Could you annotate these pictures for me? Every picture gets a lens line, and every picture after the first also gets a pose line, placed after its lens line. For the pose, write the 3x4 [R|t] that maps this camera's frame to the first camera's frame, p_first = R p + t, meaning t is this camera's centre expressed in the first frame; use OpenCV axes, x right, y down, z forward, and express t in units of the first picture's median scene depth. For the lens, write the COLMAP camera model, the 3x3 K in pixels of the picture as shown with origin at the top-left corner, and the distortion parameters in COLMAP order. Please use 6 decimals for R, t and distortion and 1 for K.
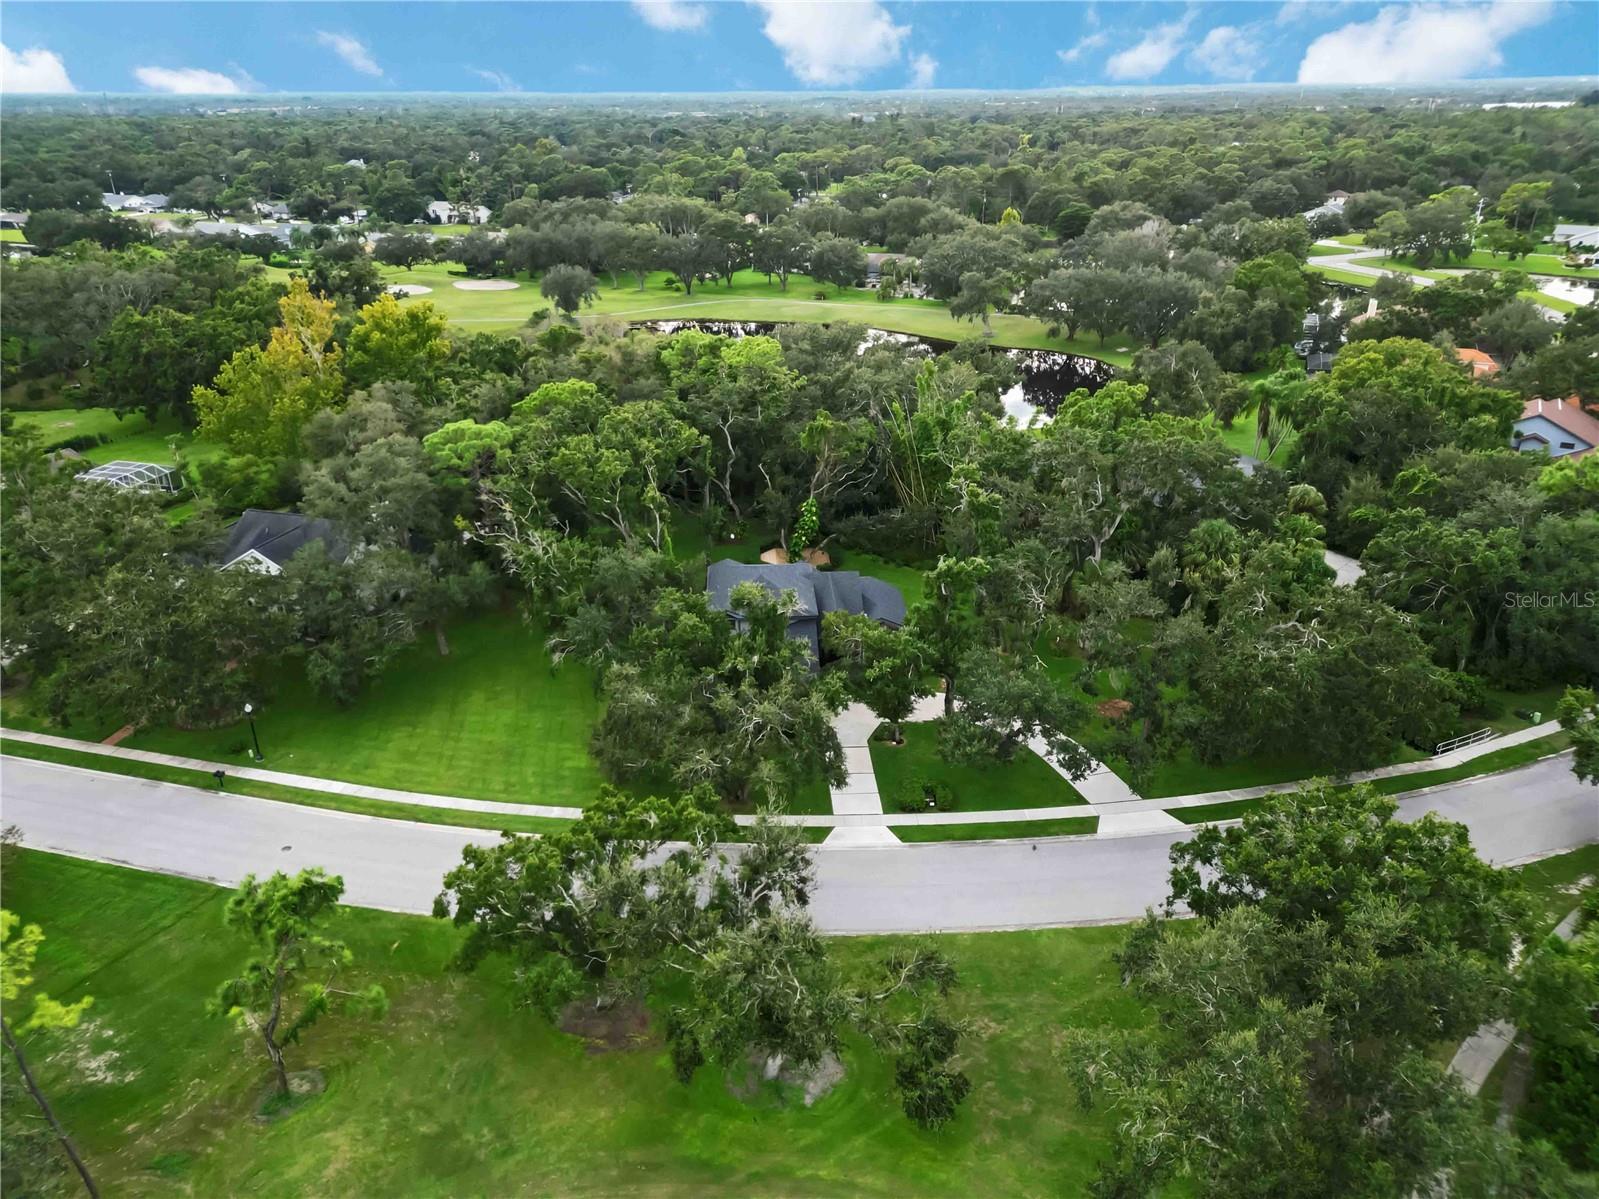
lens RADIAL K [[1117.8, 0, 793.3], [0, 1117.8, 598.9], [0, 0, 1]] dist [0.051974, -0.043745]
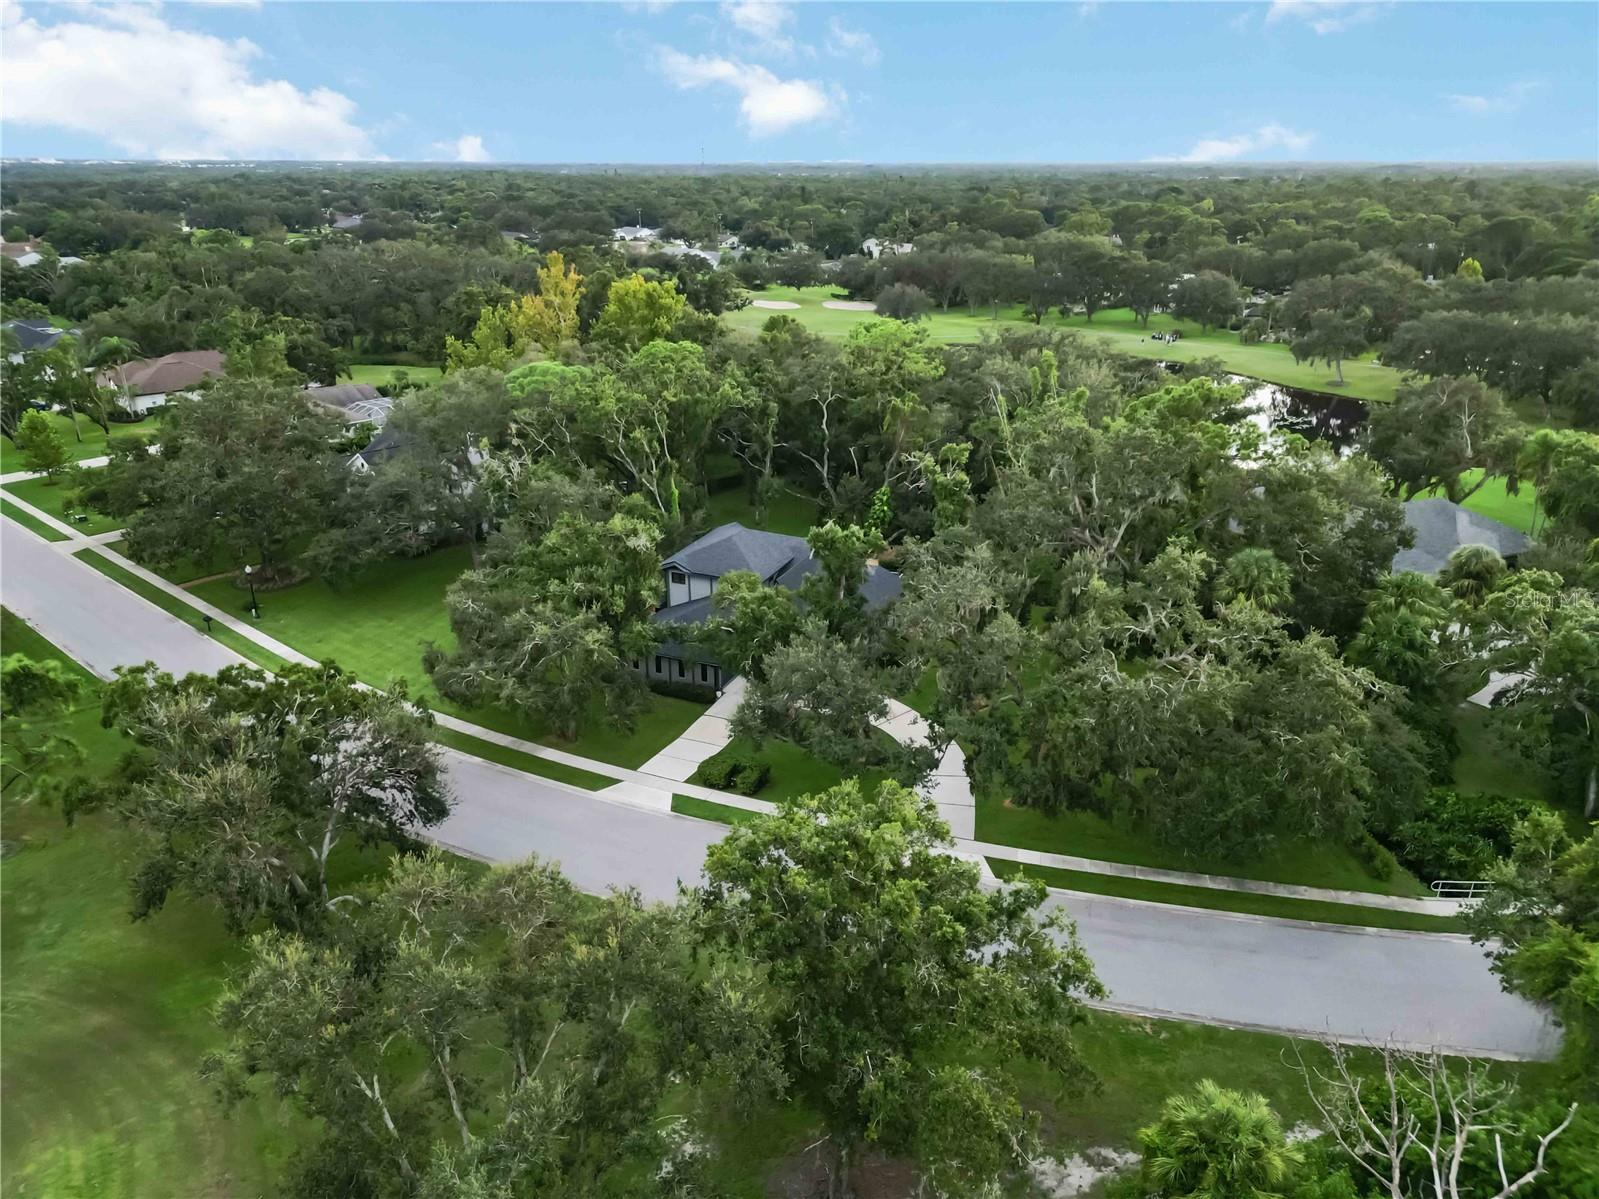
lens RADIAL K [[1117.8, 0, 793.3], [0, 1117.8, 598.9], [0, 0, 1]] dist [0.051974, -0.043745]
pose [[0.902148, 0.165216, -0.398538, 0.177511], [-0.186086, 0.982434, -0.013959, 0.015347], [0.389231, 0.086756, 0.917045, 0.069267]]
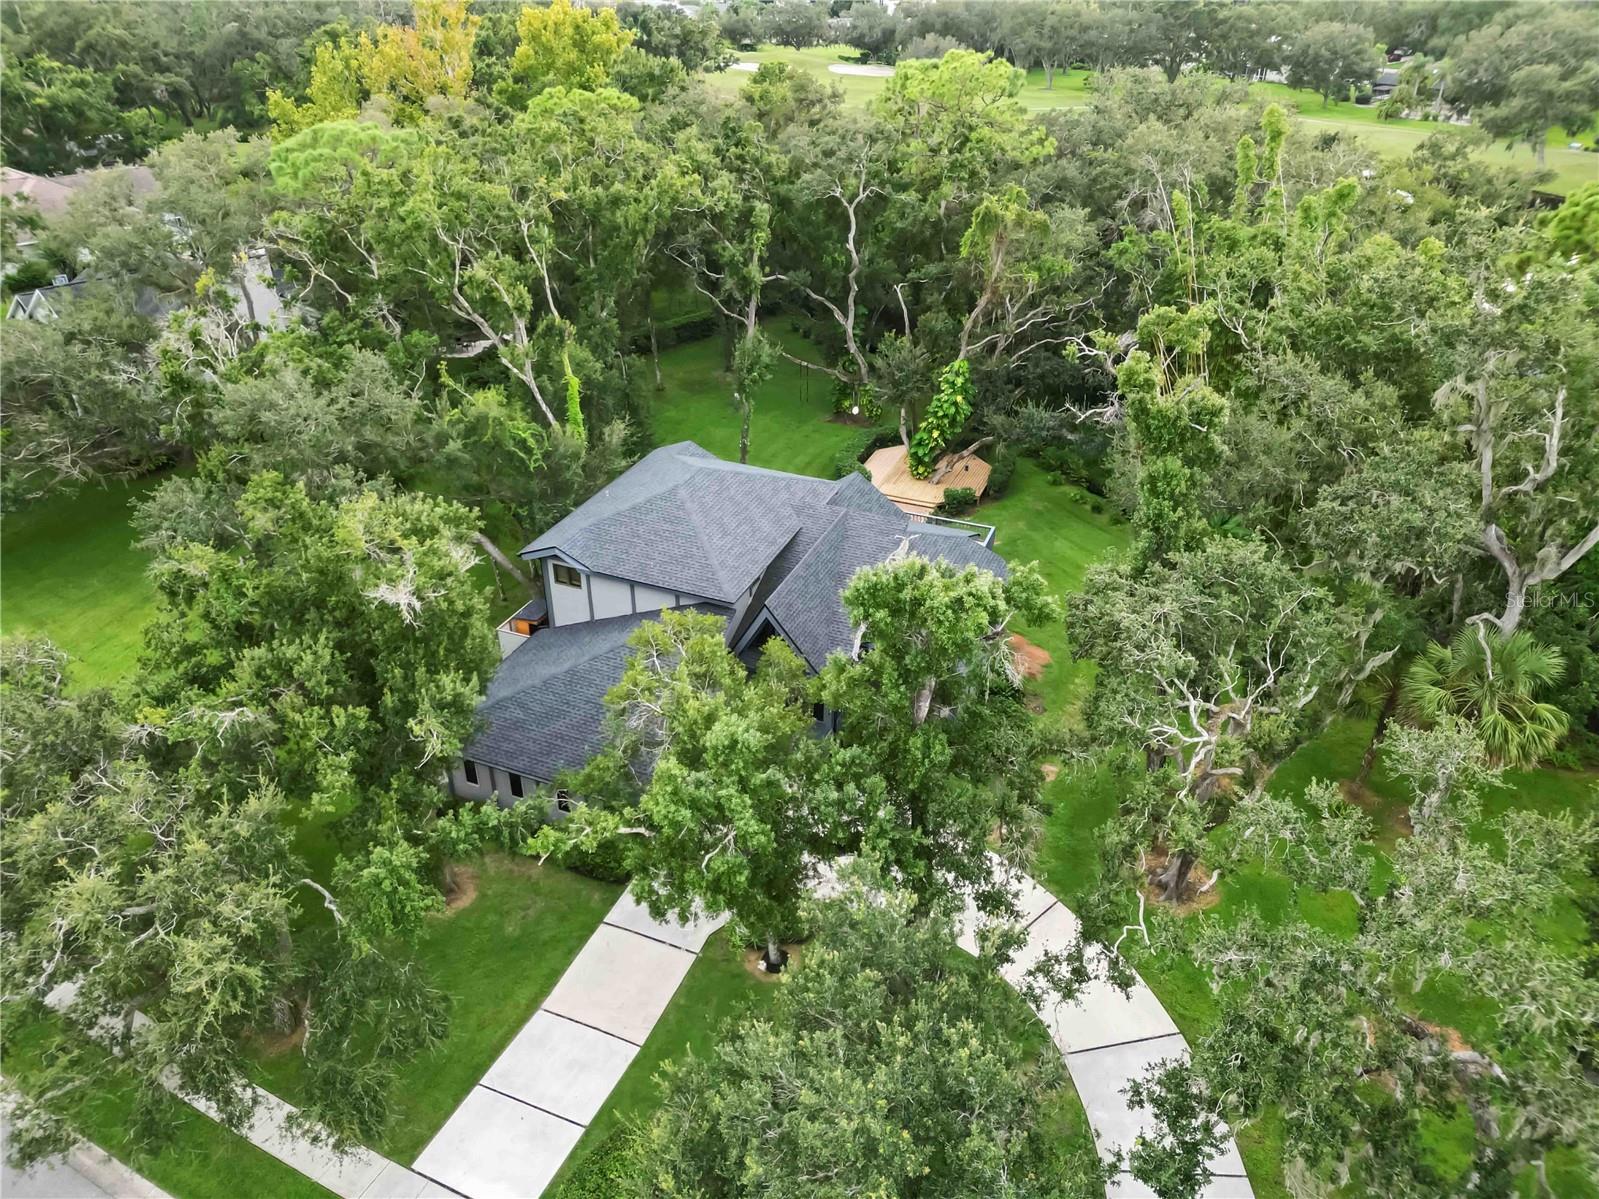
lens RADIAL K [[1117.8, 0, 793.3], [0, 1117.8, 598.9], [0, 0, 1]] dist [0.051974, -0.043745]
pose [[0.903178, 0.233875, -0.359960, 0.085826], [-0.191151, 0.969942, 0.150578, -0.024347], [0.384357, -0.067192, 0.920736, 0.256832]]
